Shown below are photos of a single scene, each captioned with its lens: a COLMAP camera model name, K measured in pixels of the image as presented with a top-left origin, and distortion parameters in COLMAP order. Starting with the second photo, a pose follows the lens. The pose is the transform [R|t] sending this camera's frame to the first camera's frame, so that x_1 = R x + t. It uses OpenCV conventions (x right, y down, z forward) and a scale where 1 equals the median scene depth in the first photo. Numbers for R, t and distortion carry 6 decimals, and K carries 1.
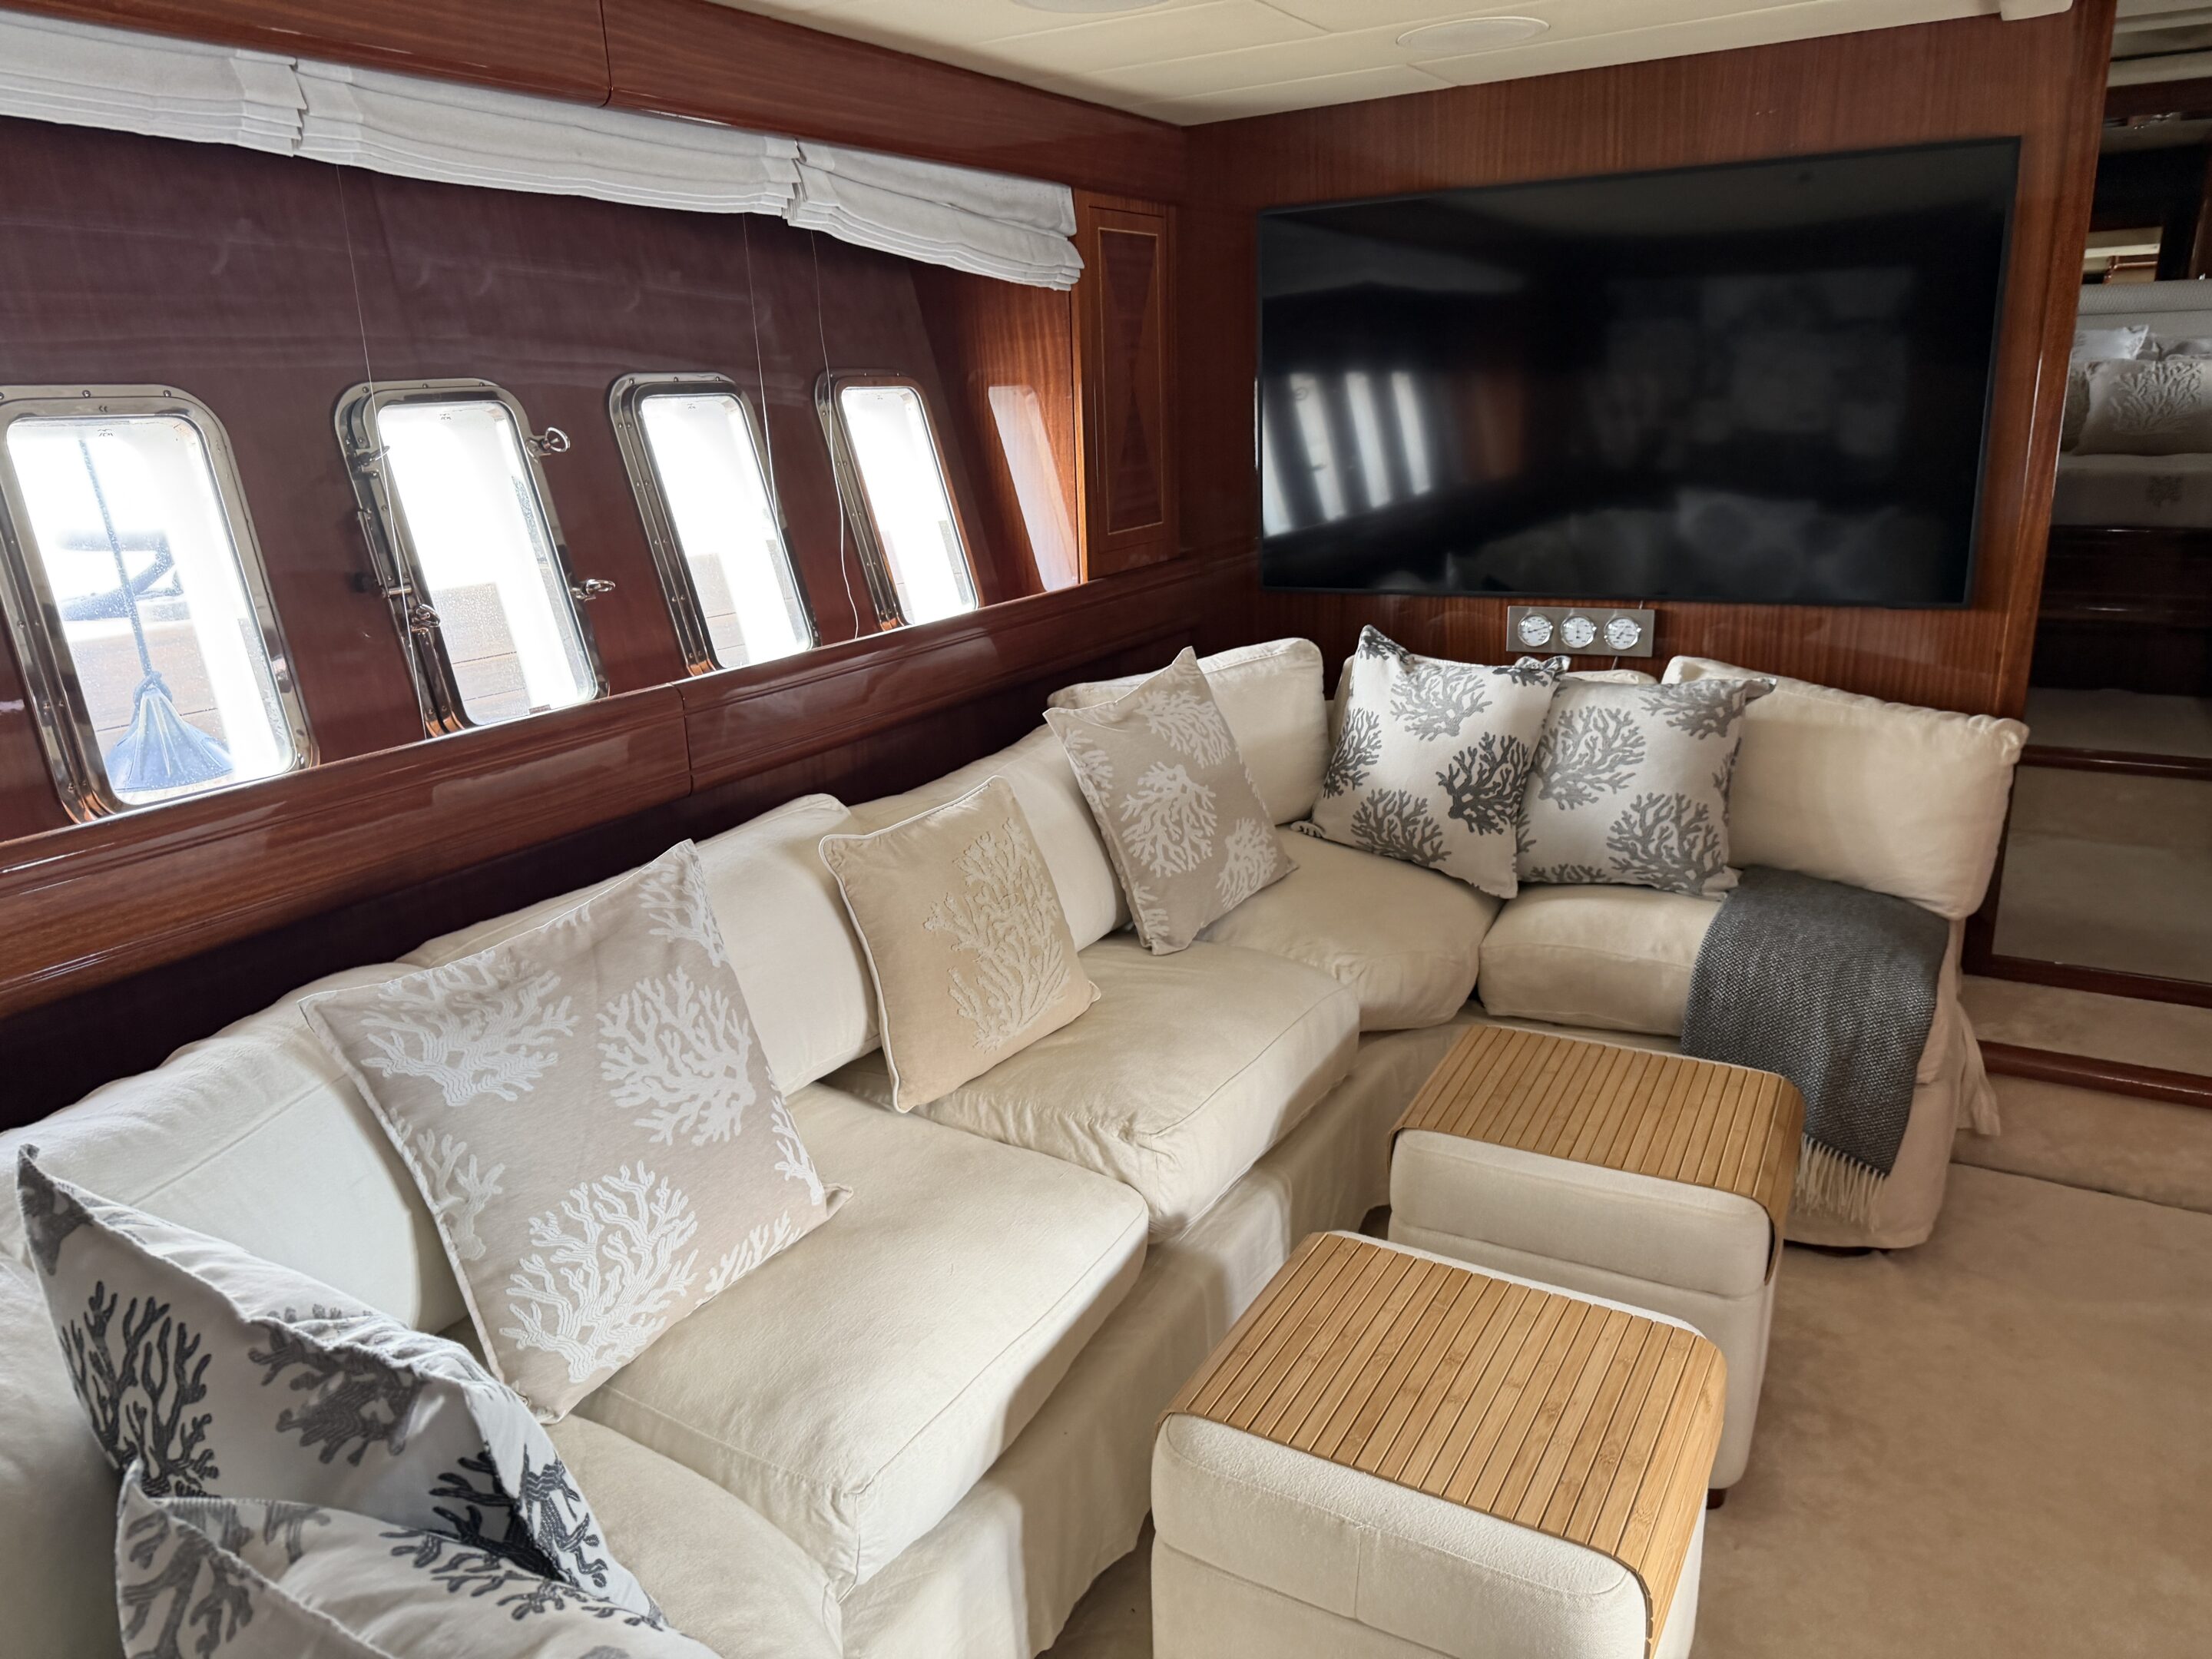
lens RADIAL K [[1566.4, 0, 1107.0], [0, 1566.4, 825.5], [0, 0, 1]] dist [0.063416, -0.081479]
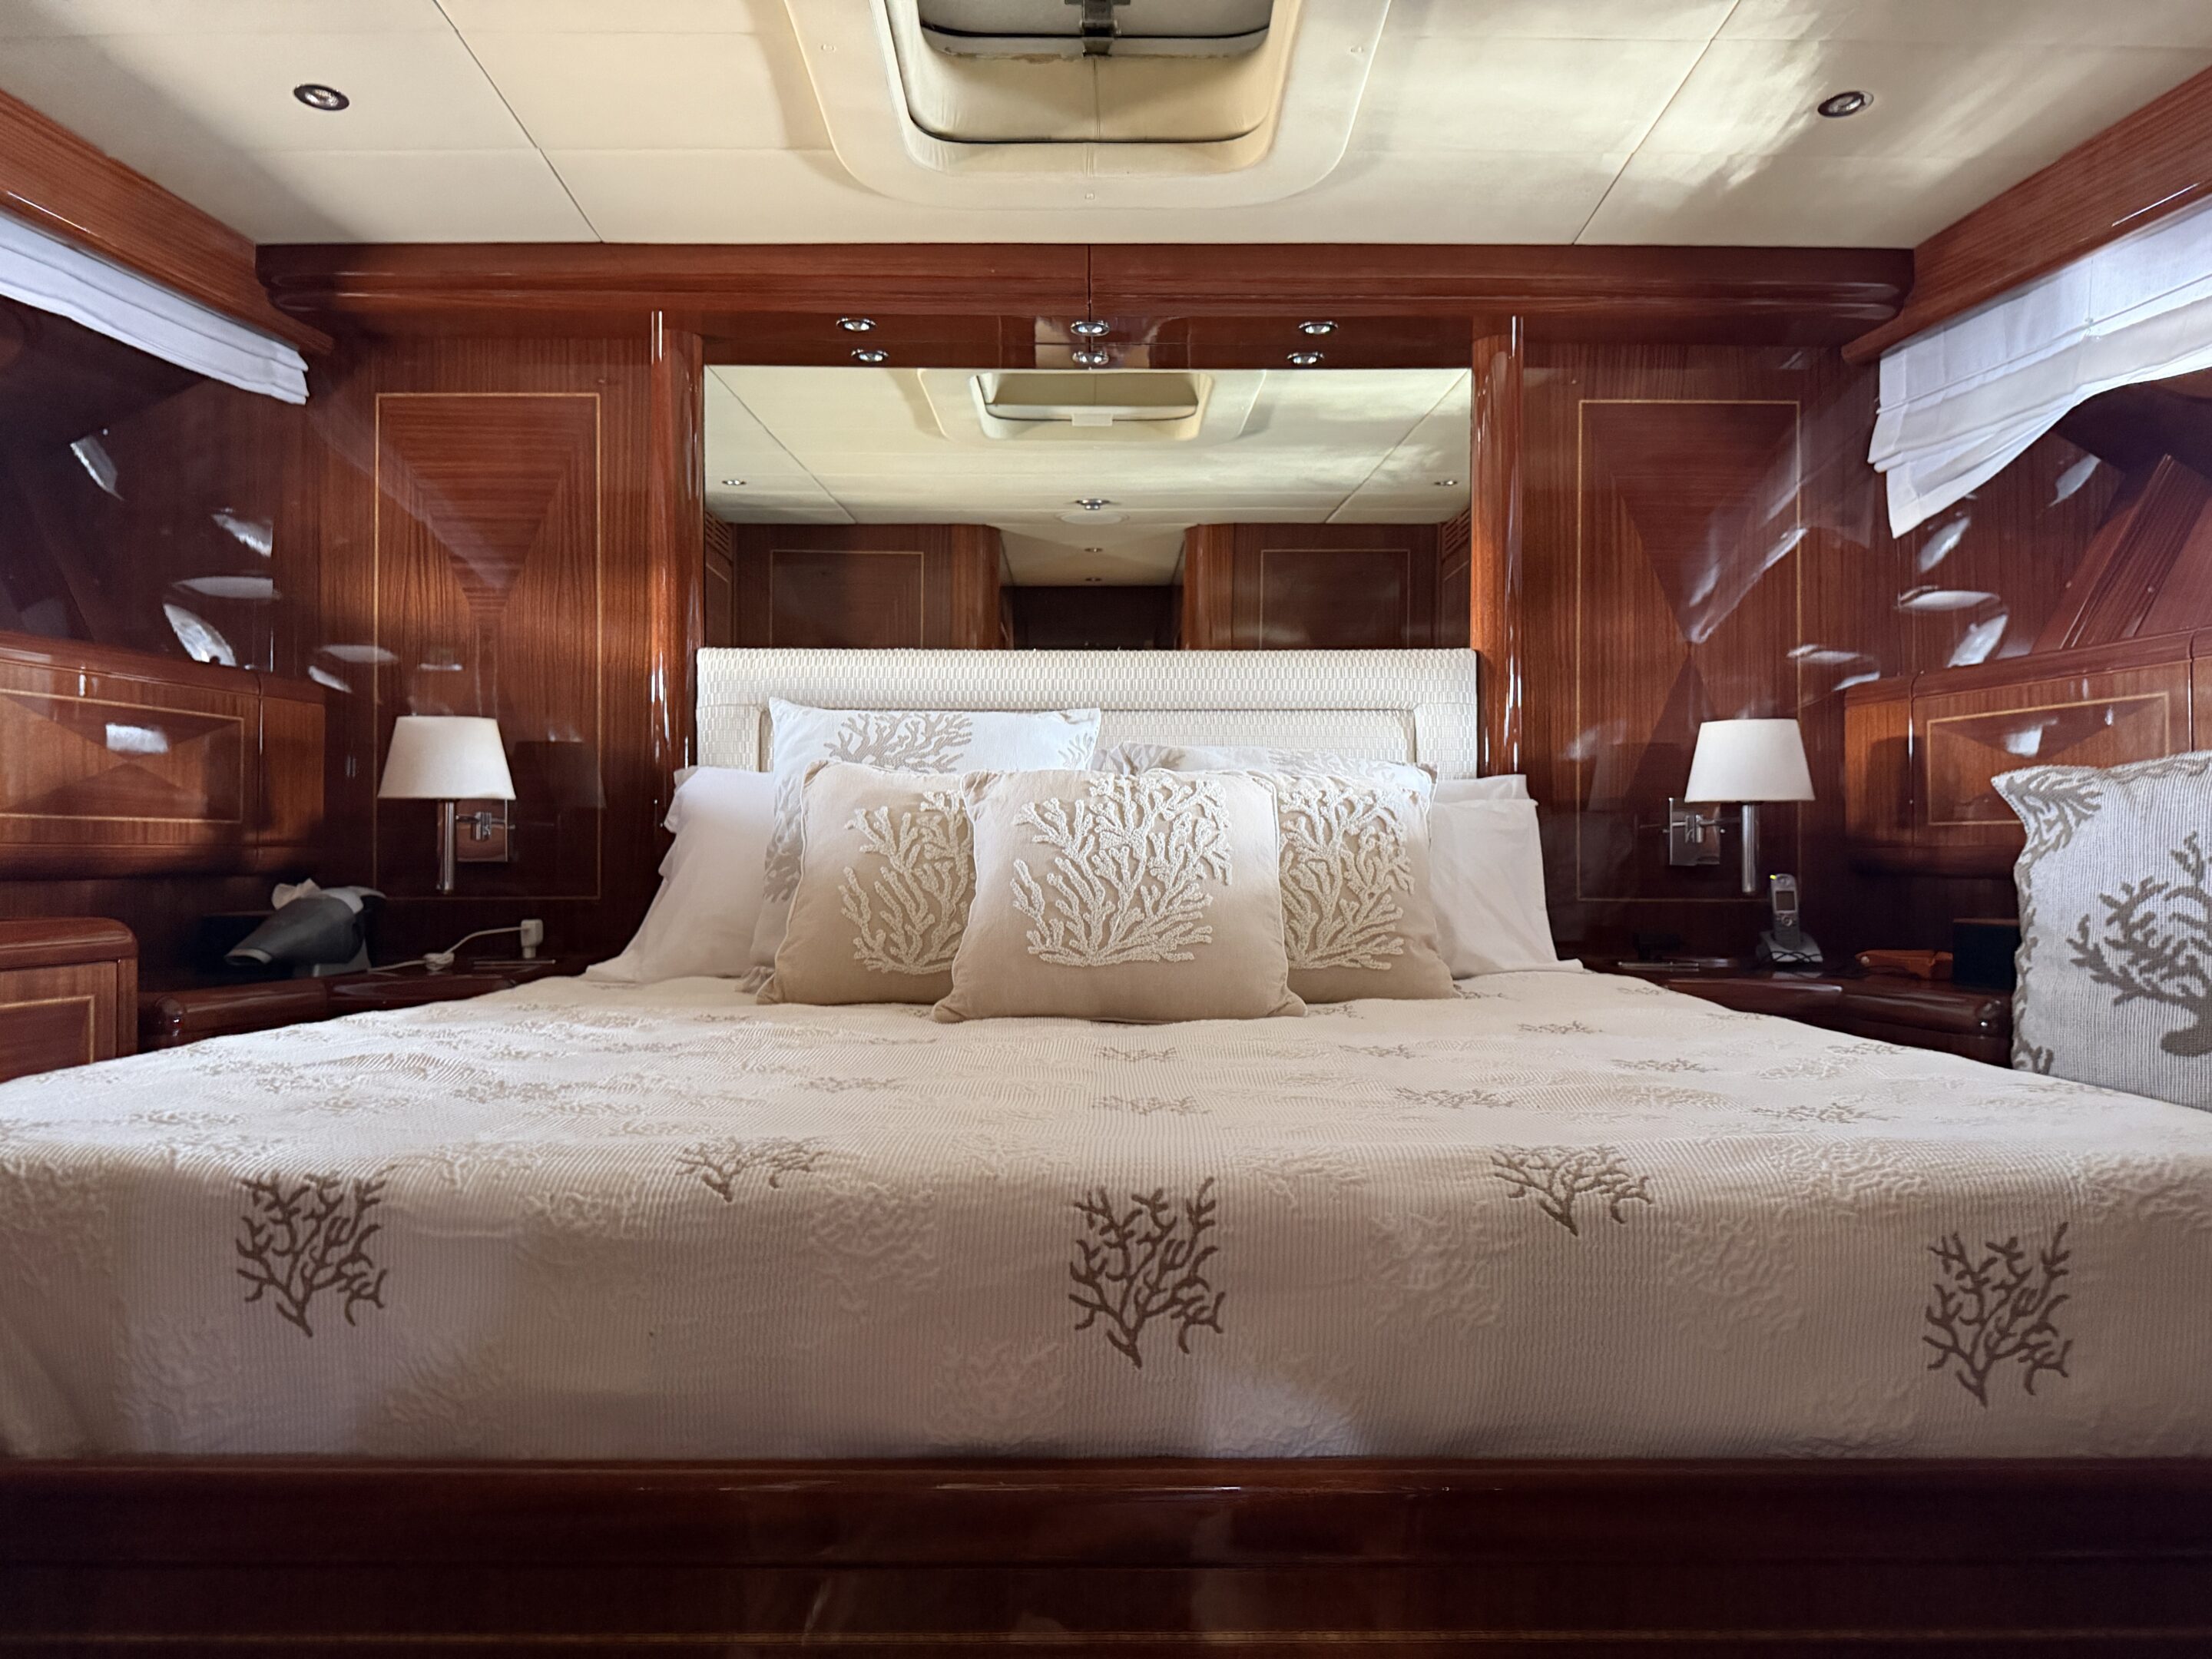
lens RADIAL K [[1566.4, 0, 1107.3], [0, 1566.4, 834.2], [0, 0, 1]] dist [0.063416, -0.081479]
pose [[0.866594, 0.037654, 0.497592, 0.563231], [0.110115, 0.958140, -0.264278, -0.213009], [-0.486714, 0.283814, 0.826172, 0.823726]]
